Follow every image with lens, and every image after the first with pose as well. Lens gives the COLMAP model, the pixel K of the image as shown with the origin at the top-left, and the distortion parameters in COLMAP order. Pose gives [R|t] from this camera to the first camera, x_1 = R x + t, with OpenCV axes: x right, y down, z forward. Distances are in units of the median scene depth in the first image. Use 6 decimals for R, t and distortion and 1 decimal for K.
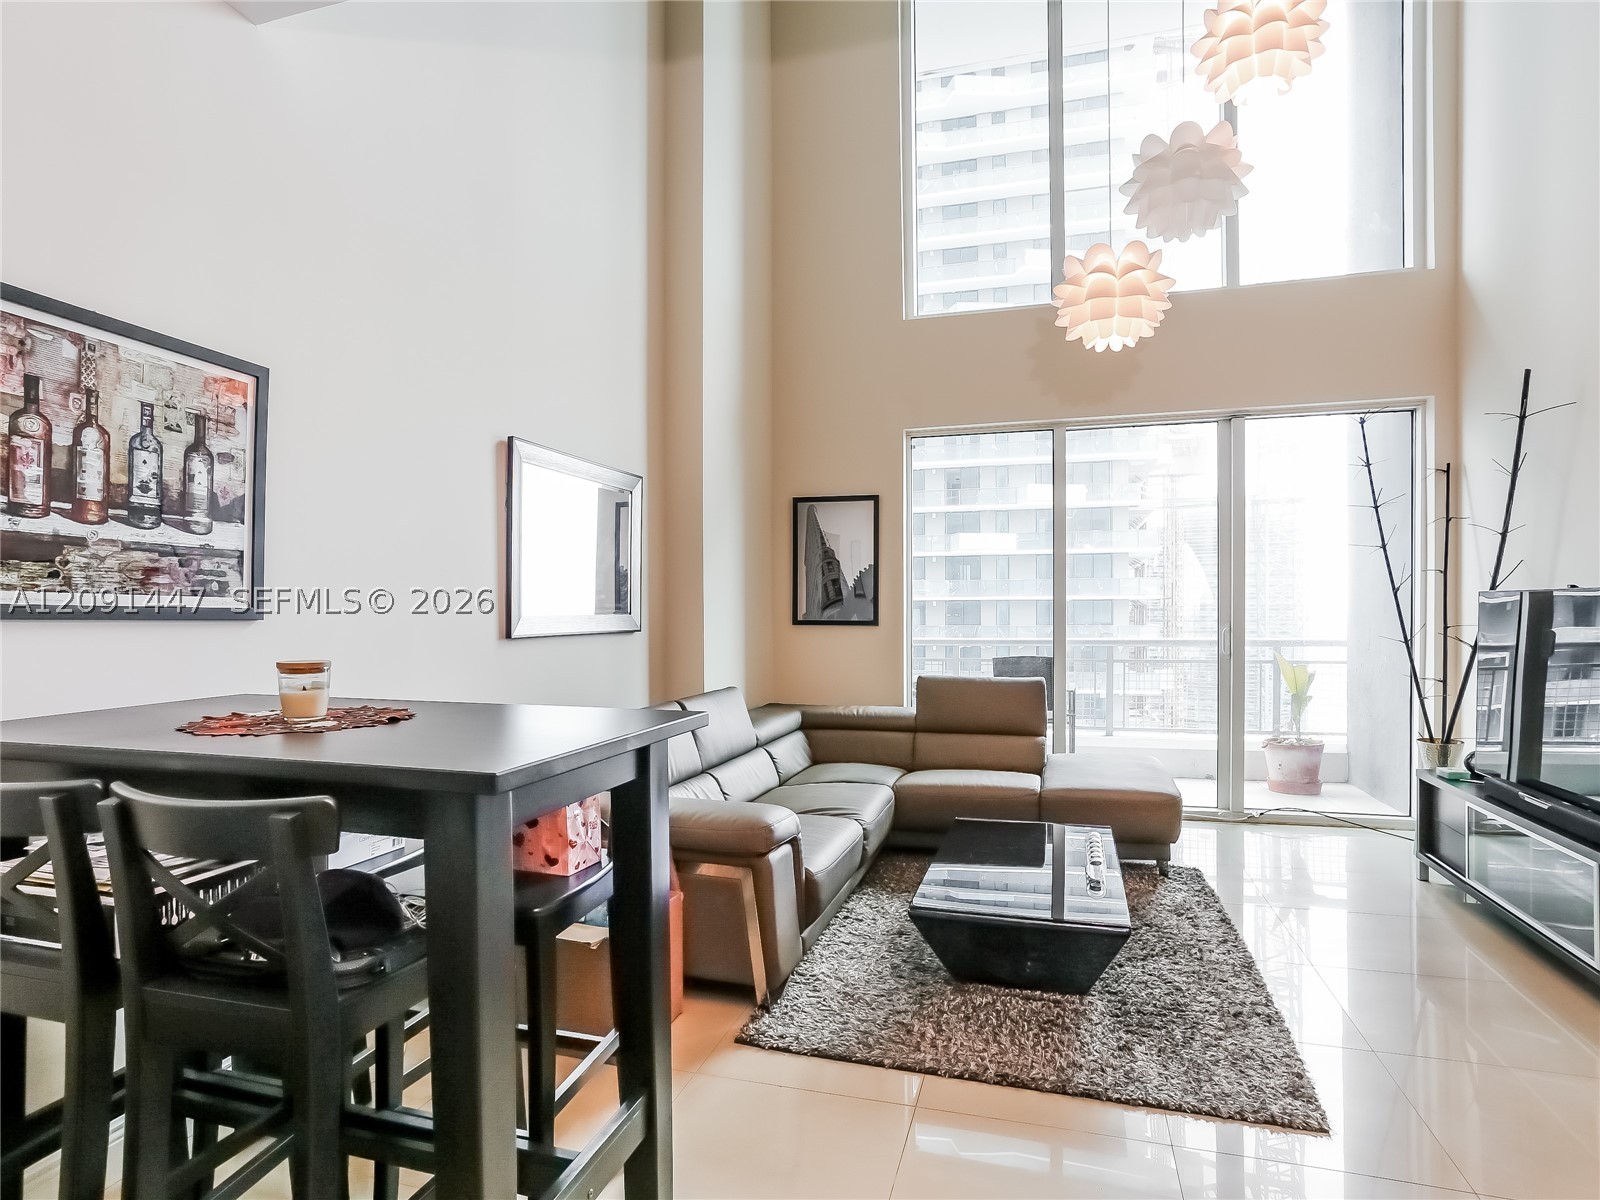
lens RADIAL K [[897.3, 0, 822.1], [0, 897.3, 618.2], [0, 0, 1]] dist [-0.032107, 0.004921]
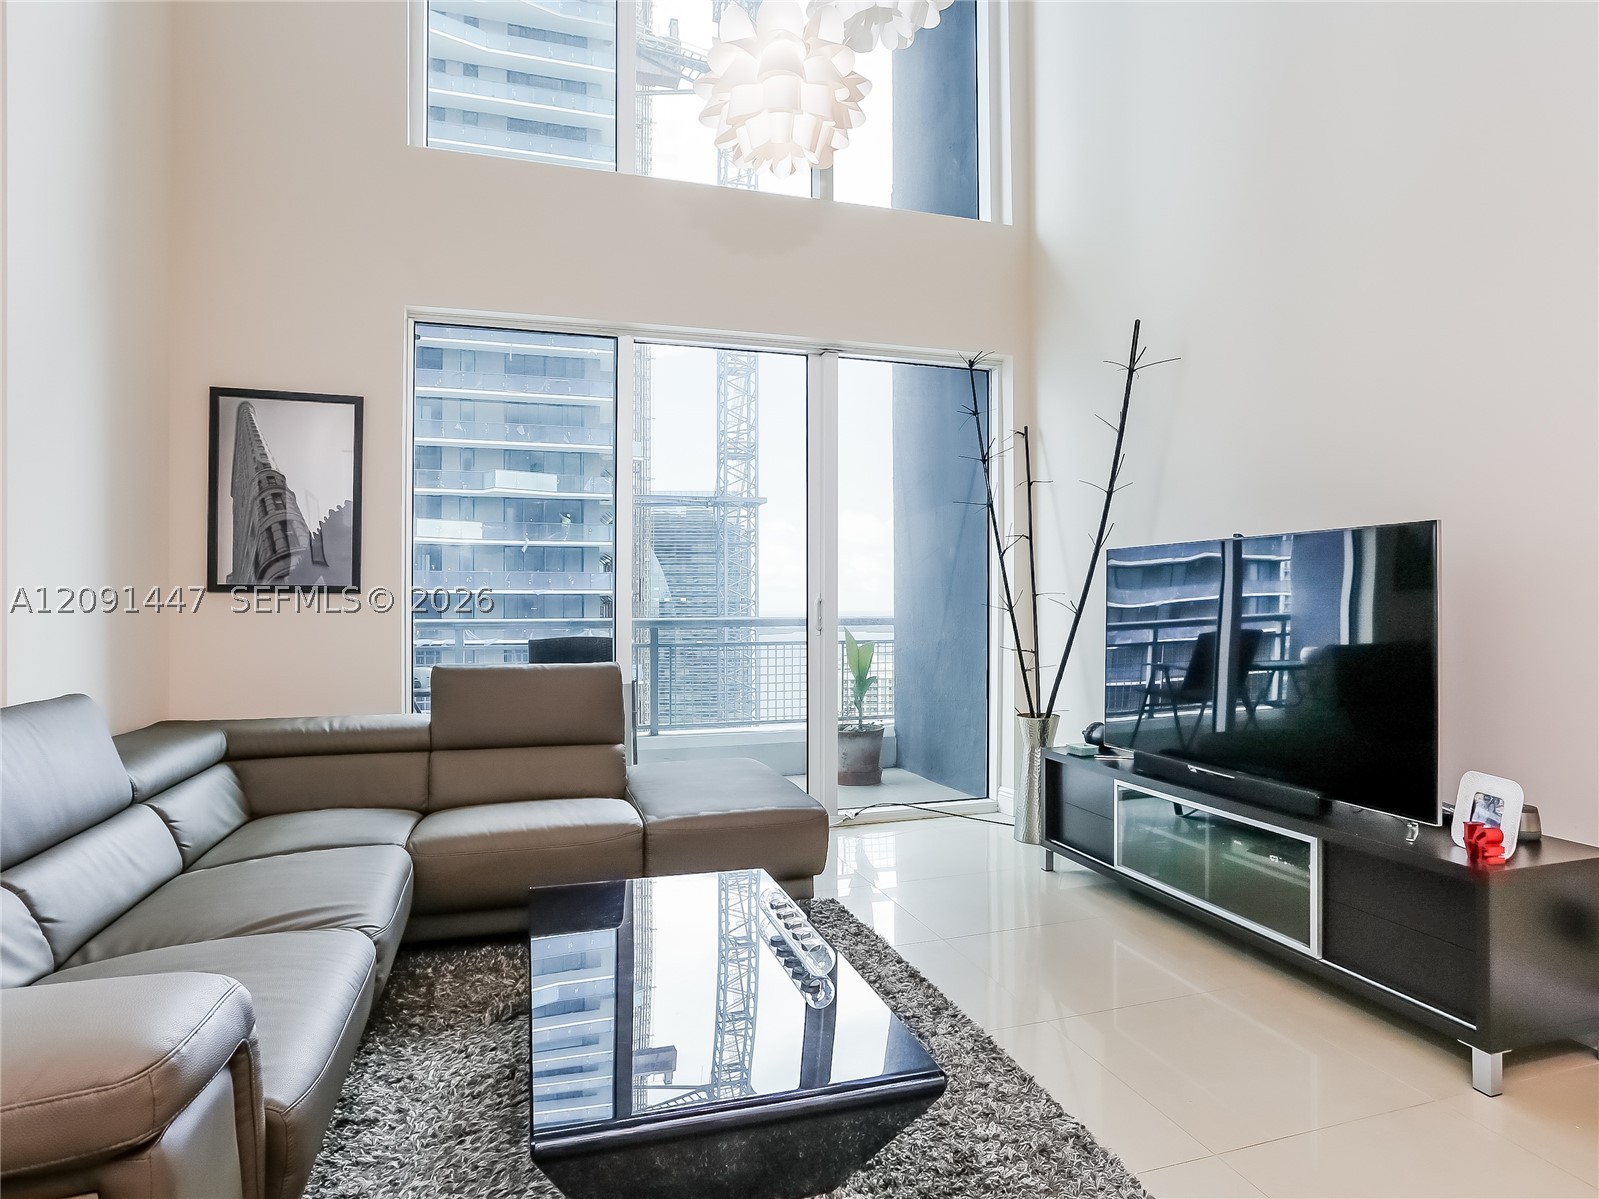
lens RADIAL K [[896.7, 0, 804.9], [0, 896.7, 601.4], [0, 0, 1]] dist [-0.032107, 0.004921]
pose [[0.840899, 0.005459, 0.541164, -0.019694], [0.005228, 0.999821, -0.018208, 0.032515], [-0.541167, 0.018140, 0.840720, 0.320860]]
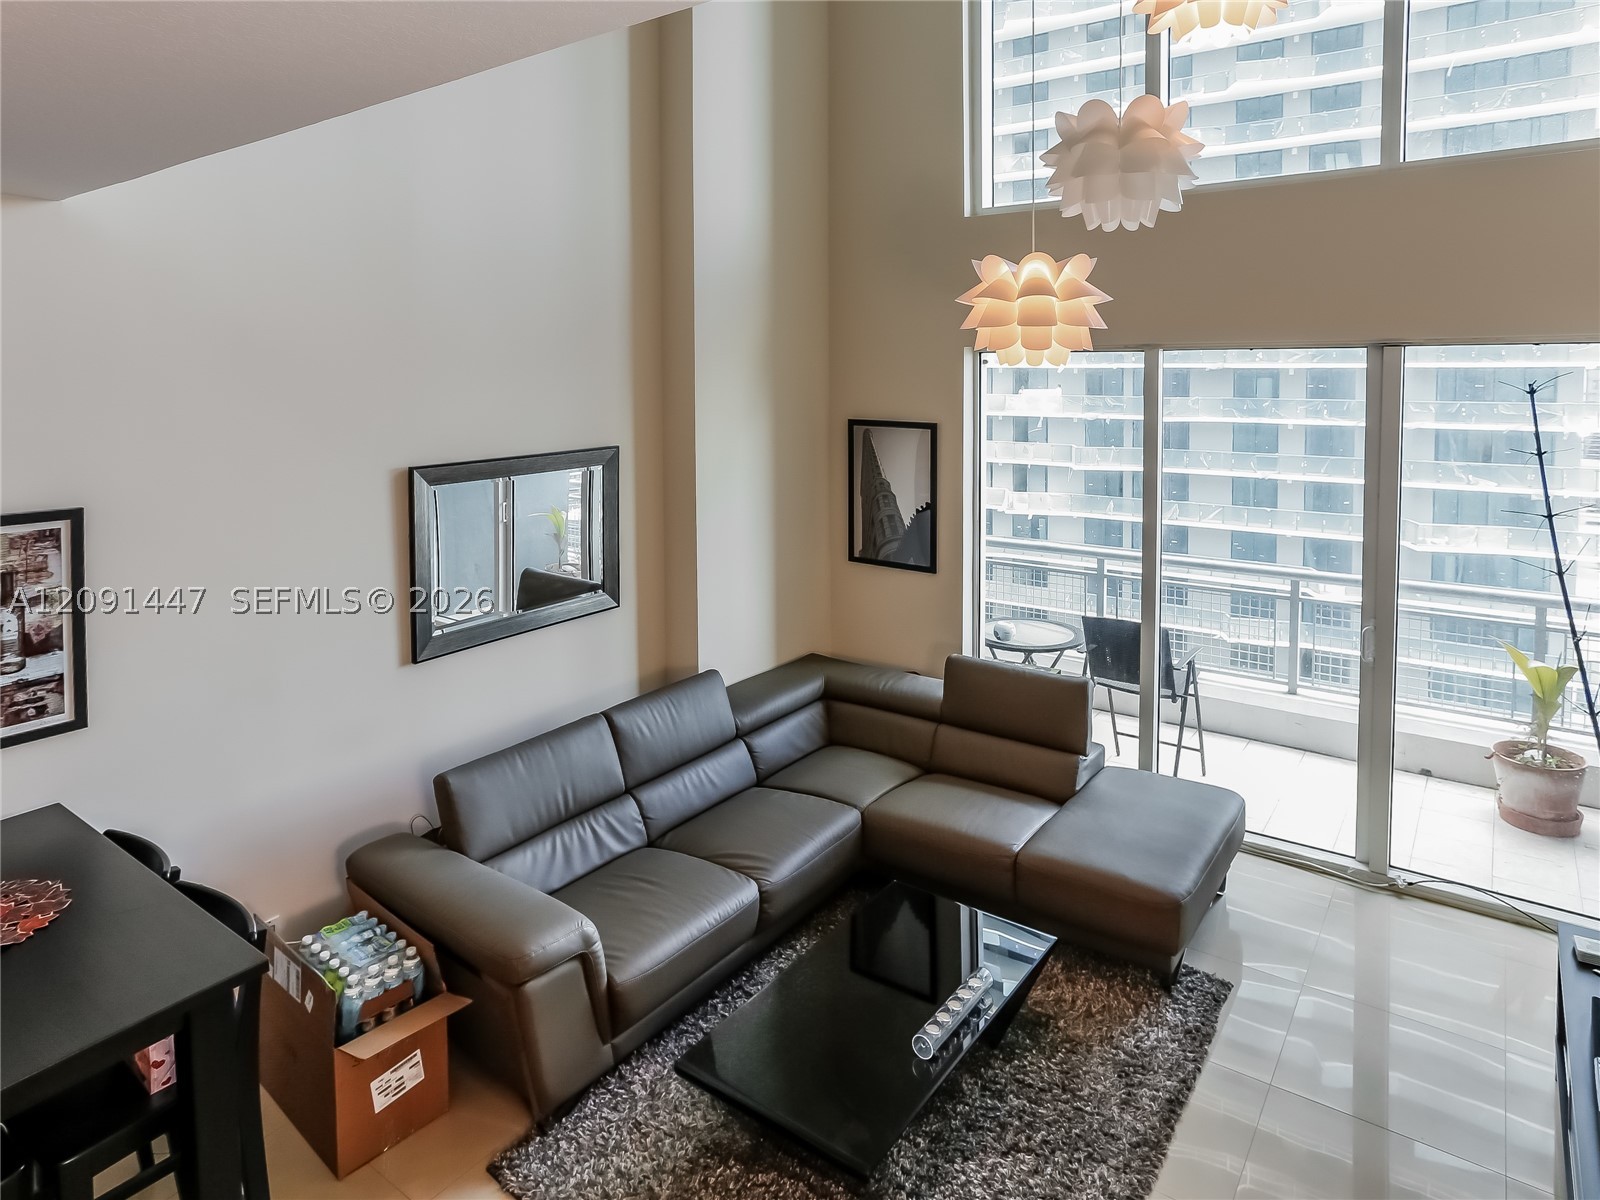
lens RADIAL K [[1005.3, 0, 815.4], [0, 1005.3, 398.7], [0, 0, 1]] dist [-0.025643, 0.004345]
pose [[0.935752, 0.015592, -0.352314, 0.344248], [-0.000976, 0.999133, 0.041626, -0.236139], [0.352658, -0.038608, 0.934956, 0.075307]]
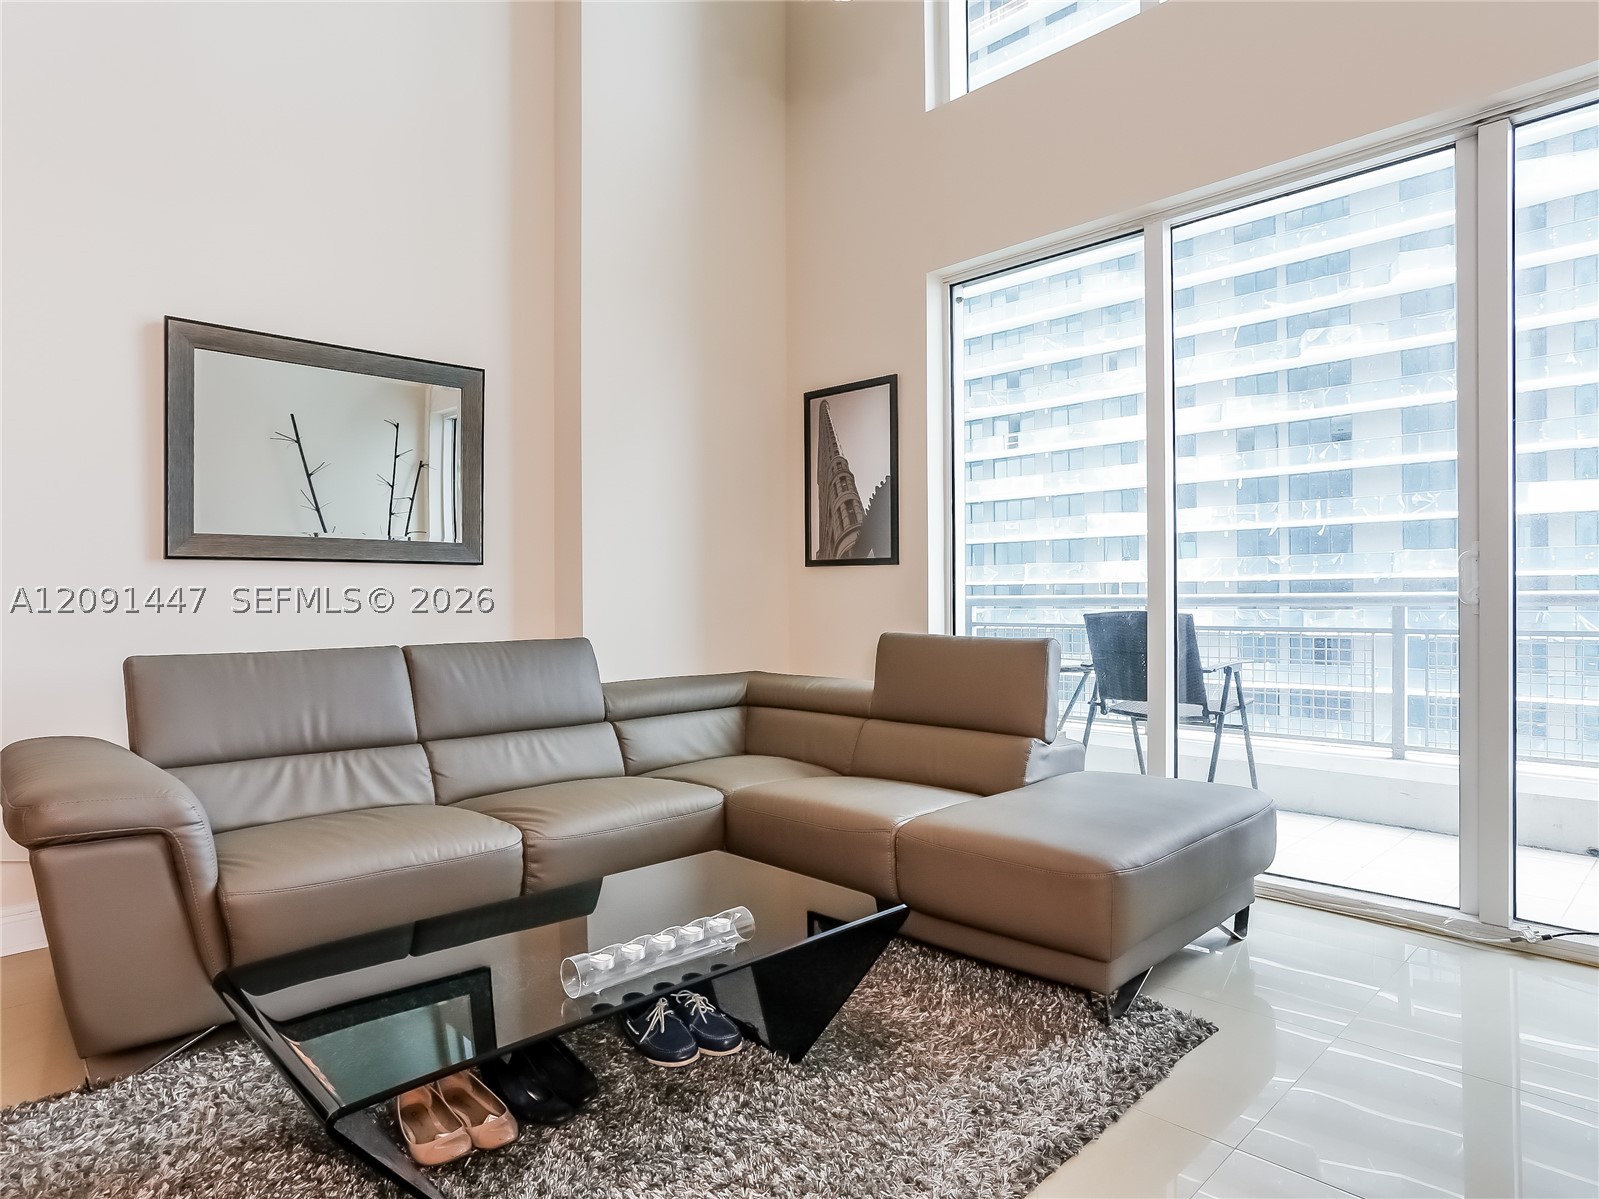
lens RADIAL K [[960.0, 0, 810.5], [0, 960.0, 610.8], [0, 0, 1]] dist [-0.036790, 0.007071]
pose [[0.859922, 0.005519, -0.510395, 0.448040], [-0.003933, 0.999984, 0.004186, 0.047834], [0.510410, -0.001592, 0.859930, 0.395926]]
